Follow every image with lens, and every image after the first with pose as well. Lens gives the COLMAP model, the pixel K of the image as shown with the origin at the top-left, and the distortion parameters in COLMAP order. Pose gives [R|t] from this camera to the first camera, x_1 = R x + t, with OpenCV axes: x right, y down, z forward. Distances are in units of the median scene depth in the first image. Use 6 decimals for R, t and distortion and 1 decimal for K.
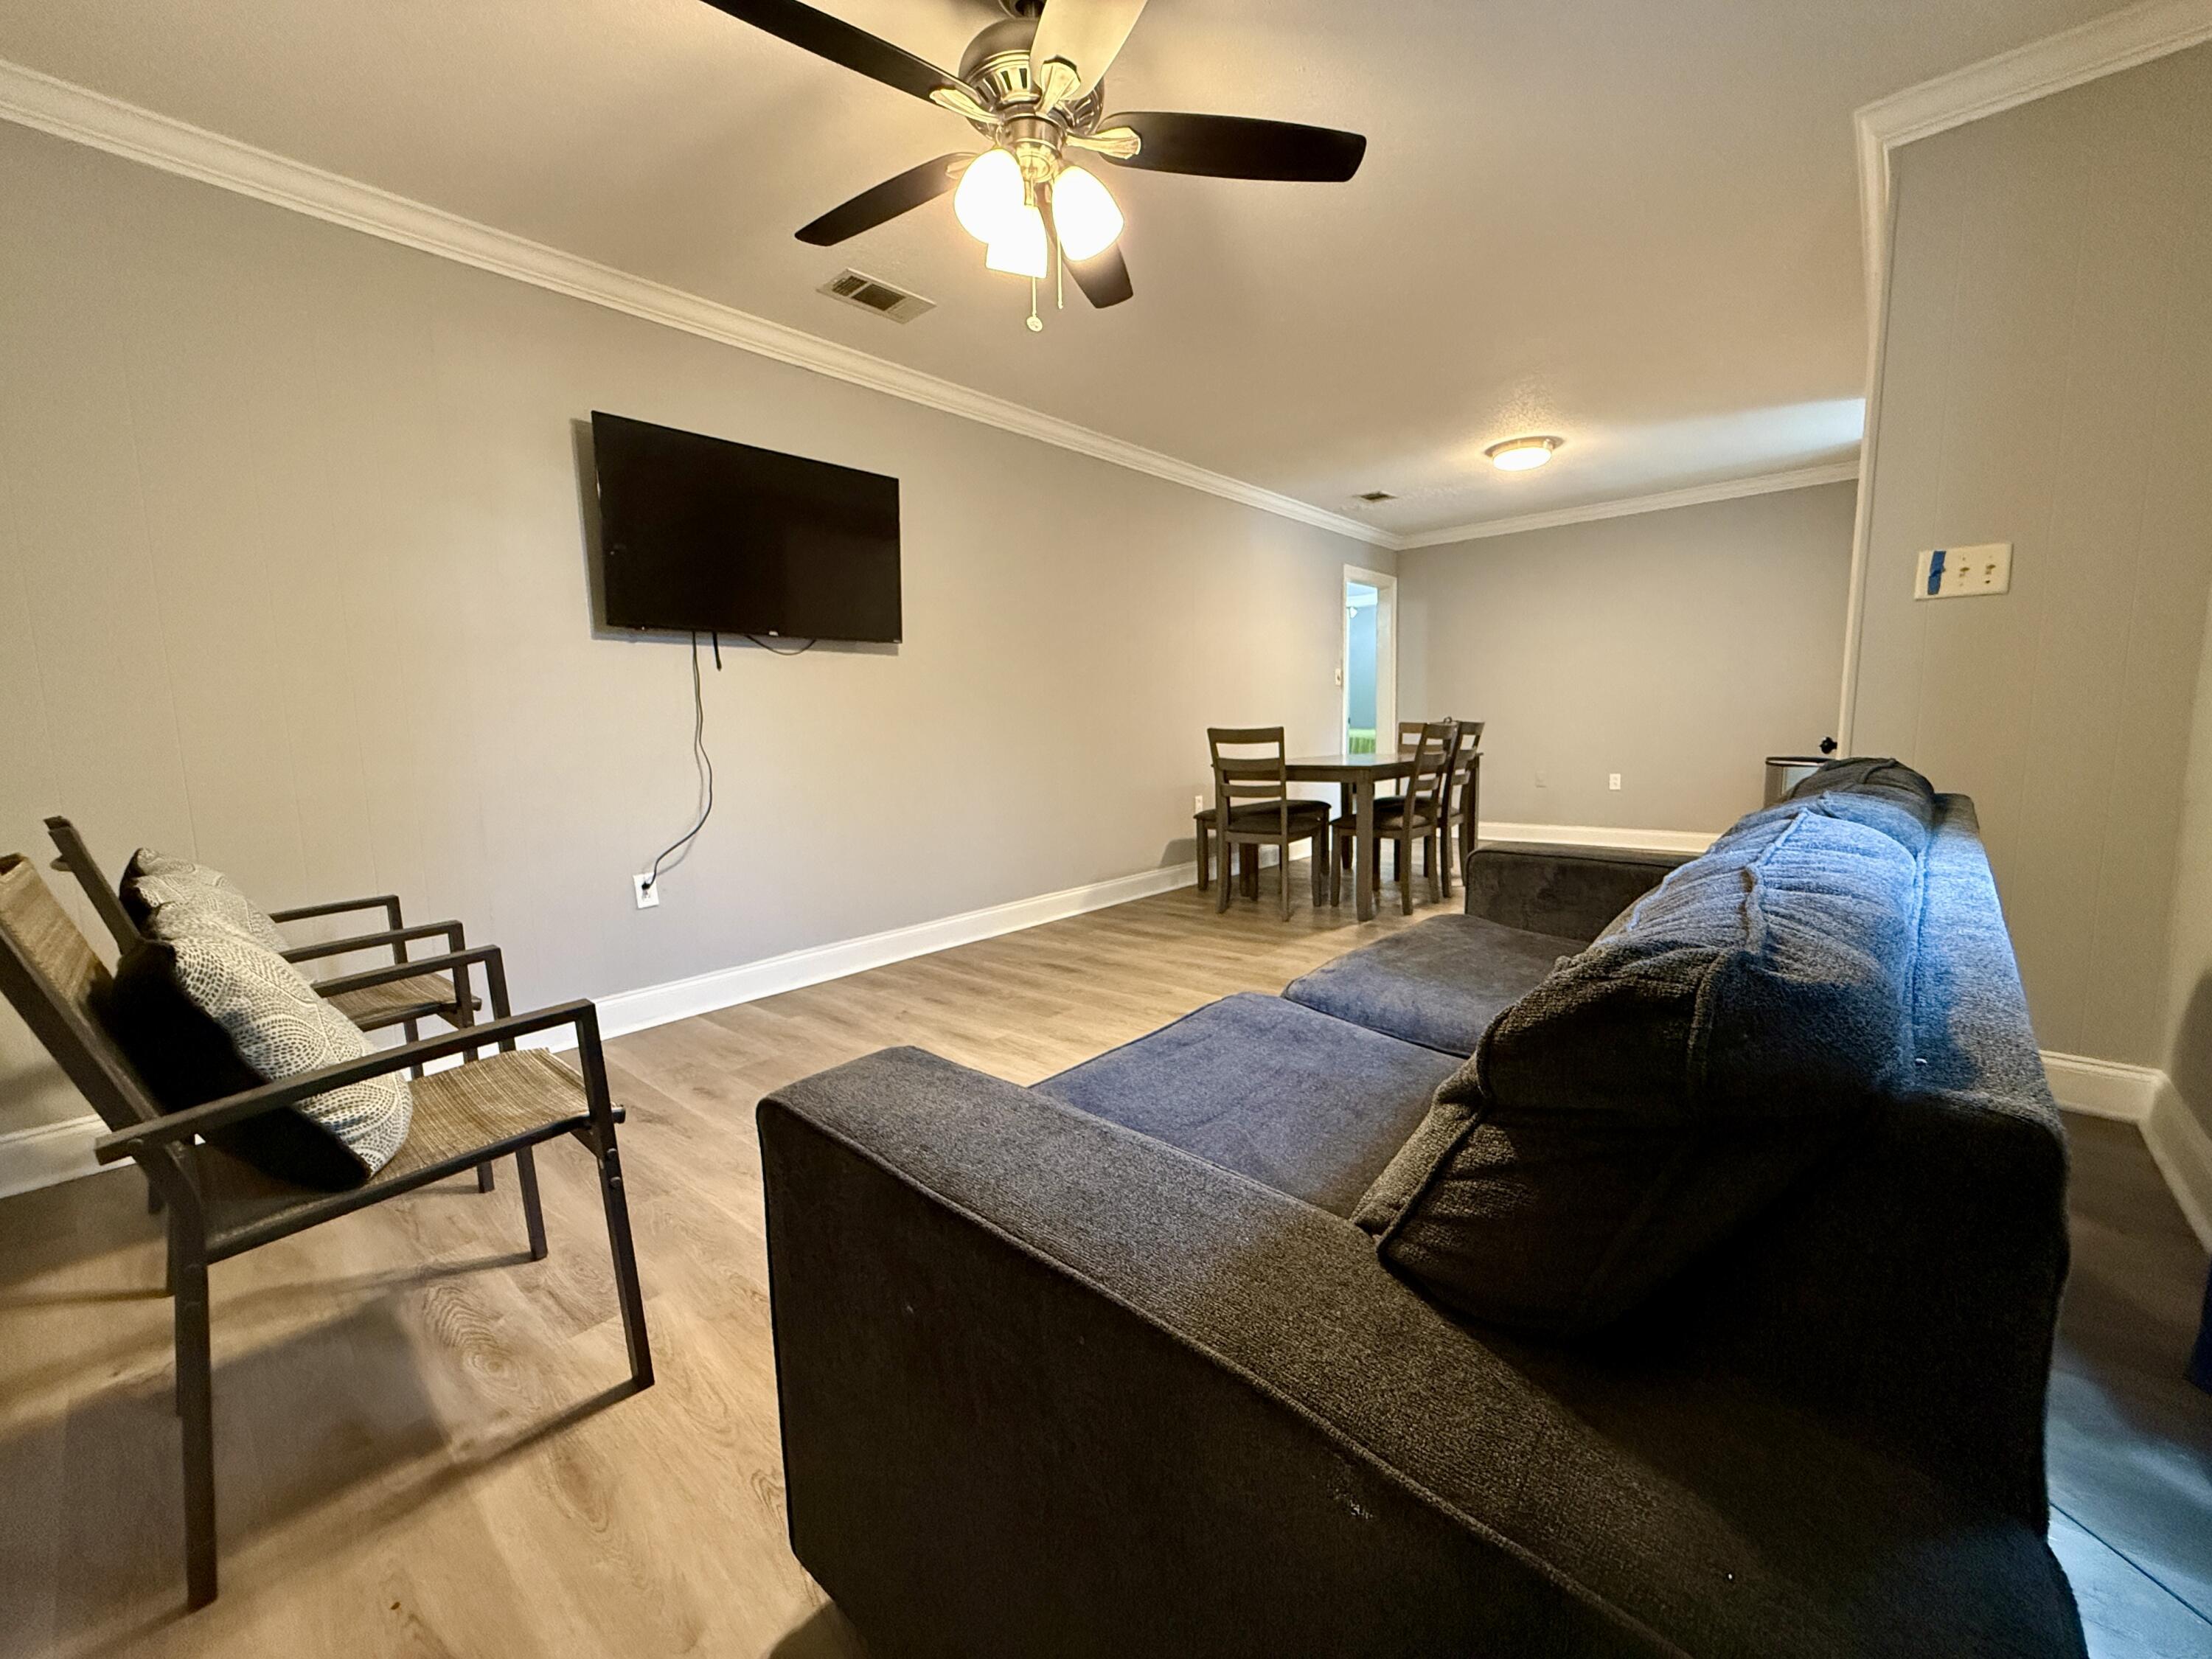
lens RADIAL K [[883.0, 0, 1103.4], [0, 883.0, 834.7], [0, 0, 1]] dist [0.000752, -0.000157]
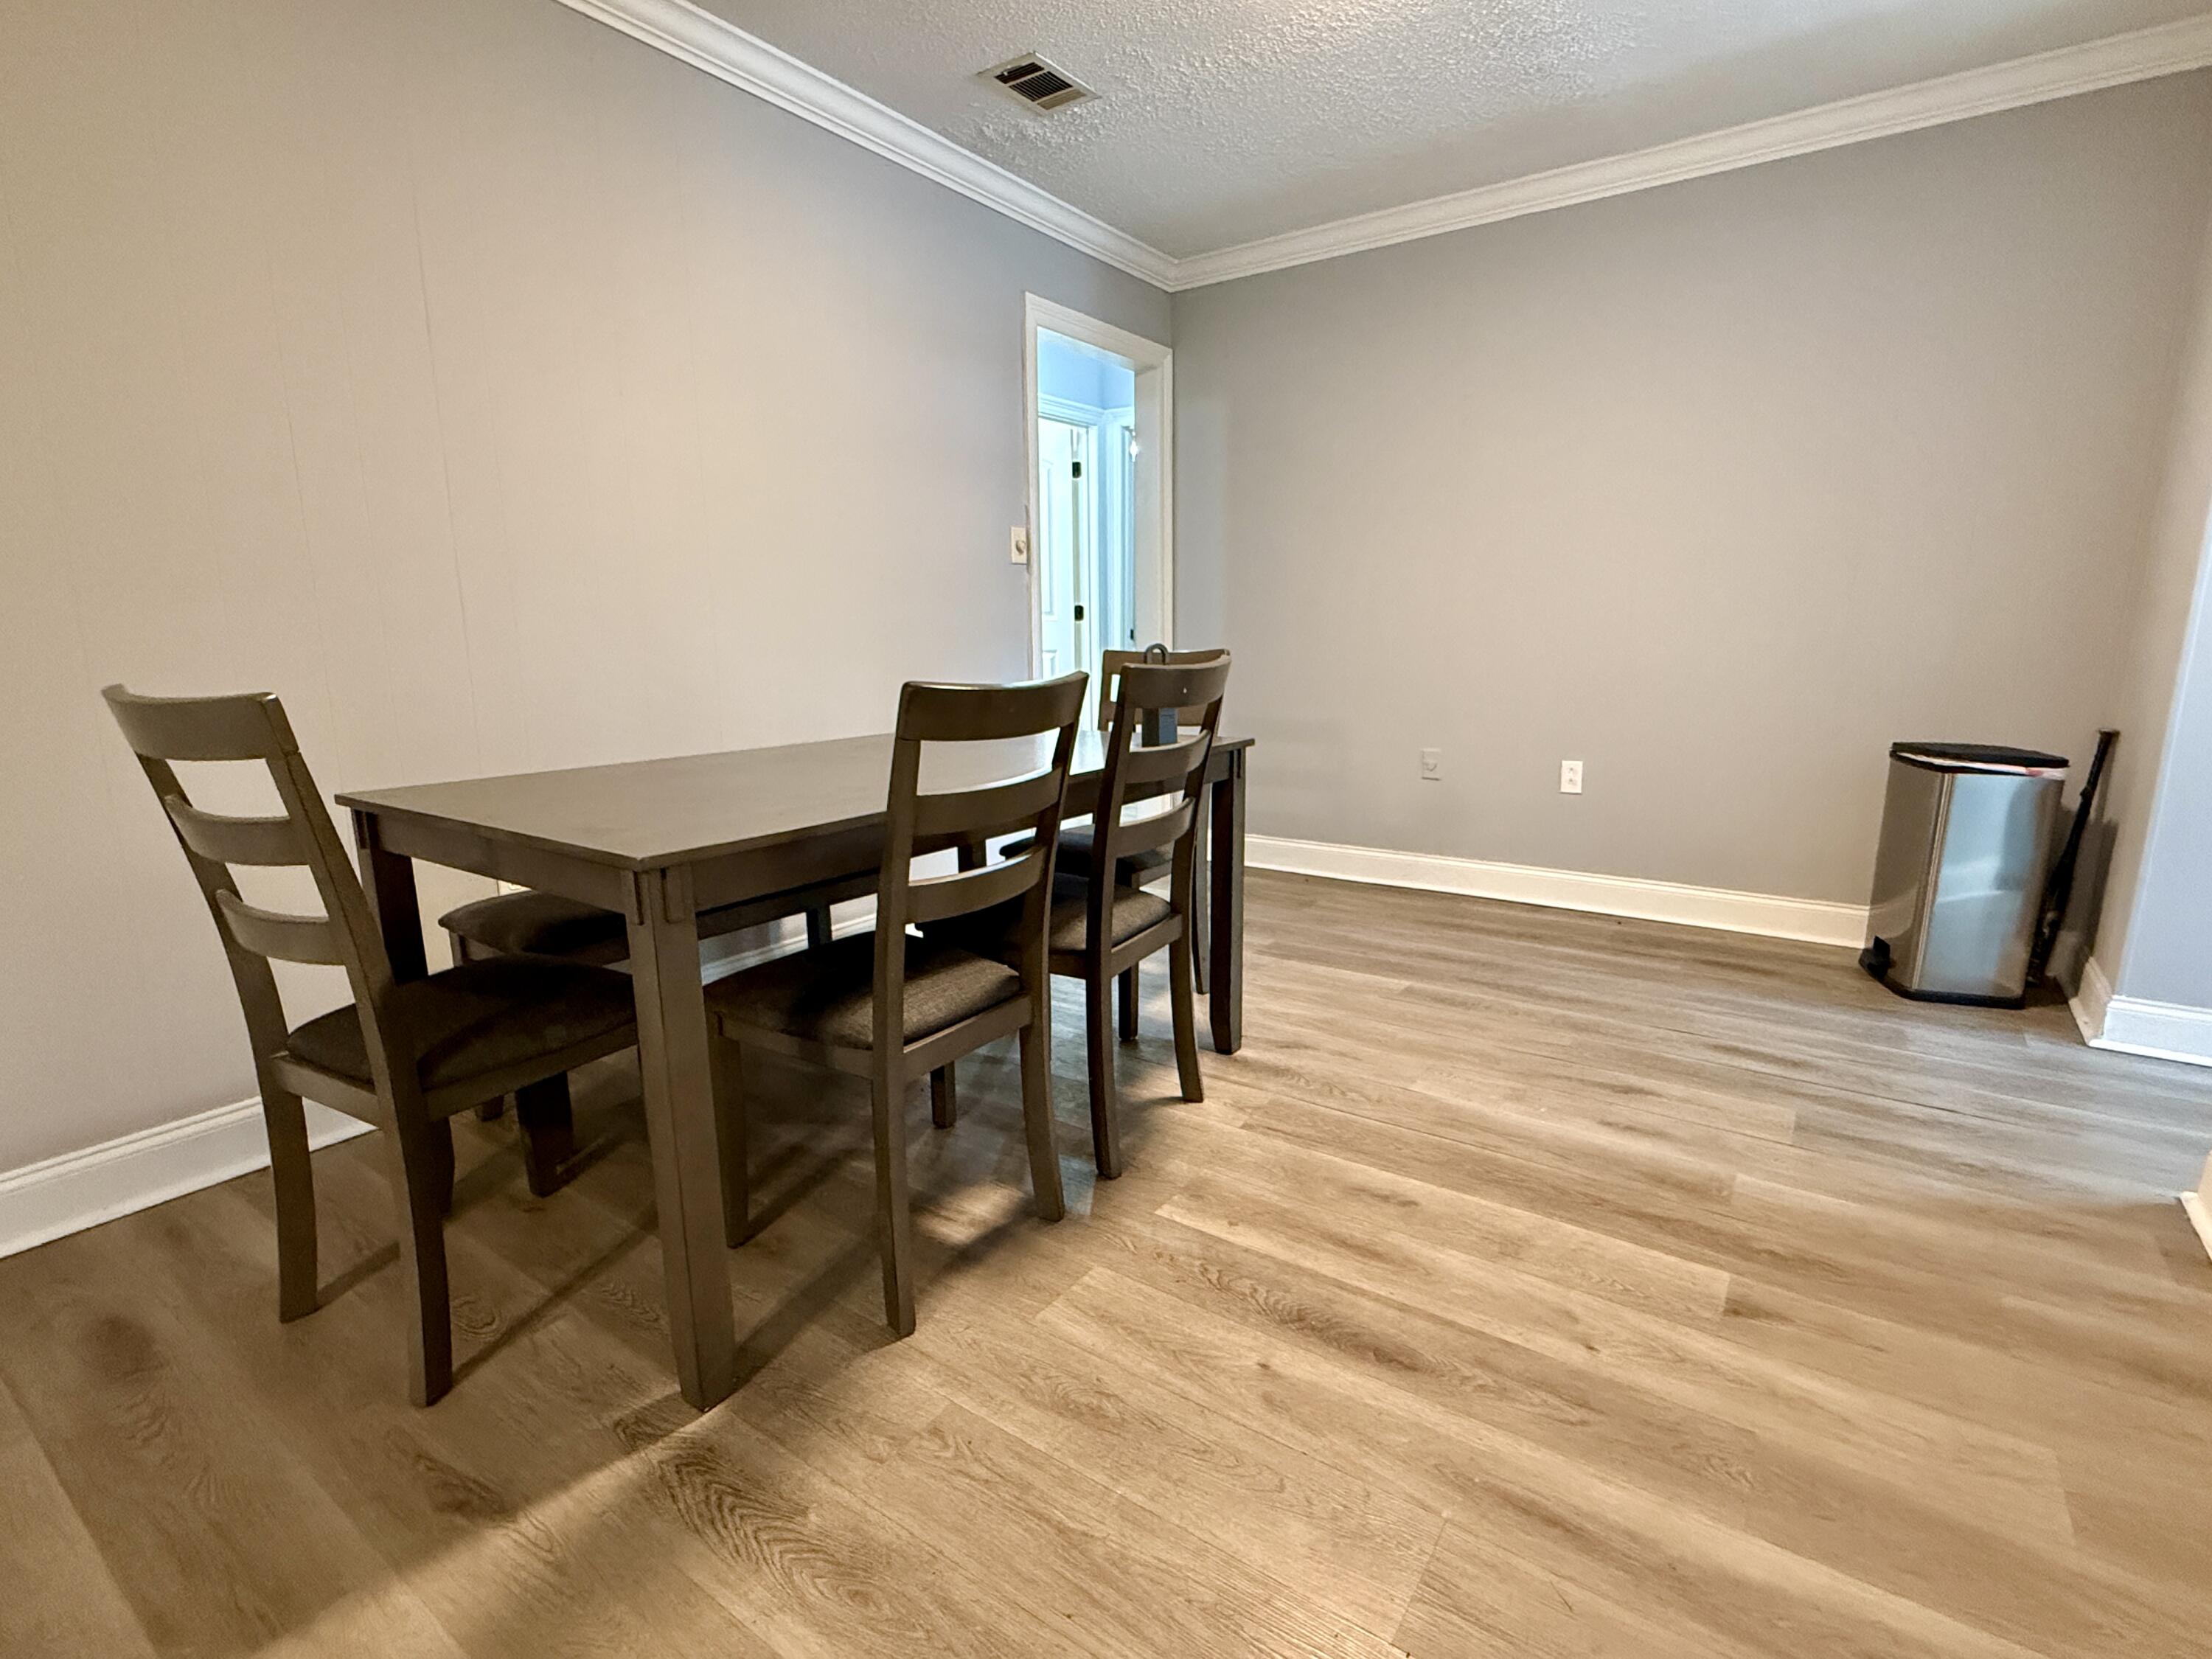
lens RADIAL K [[1055.0, 0, 1107.6], [0, 1055.0, 840.2], [0, 0, 1]] dist [-0.001517, -0.000067]
pose [[0.992681, -0.006828, 0.120576, 0.491867], [-0.002382, 0.997099, 0.076072, -0.132087], [-0.120745, -0.075802, 0.989785, 0.871717]]
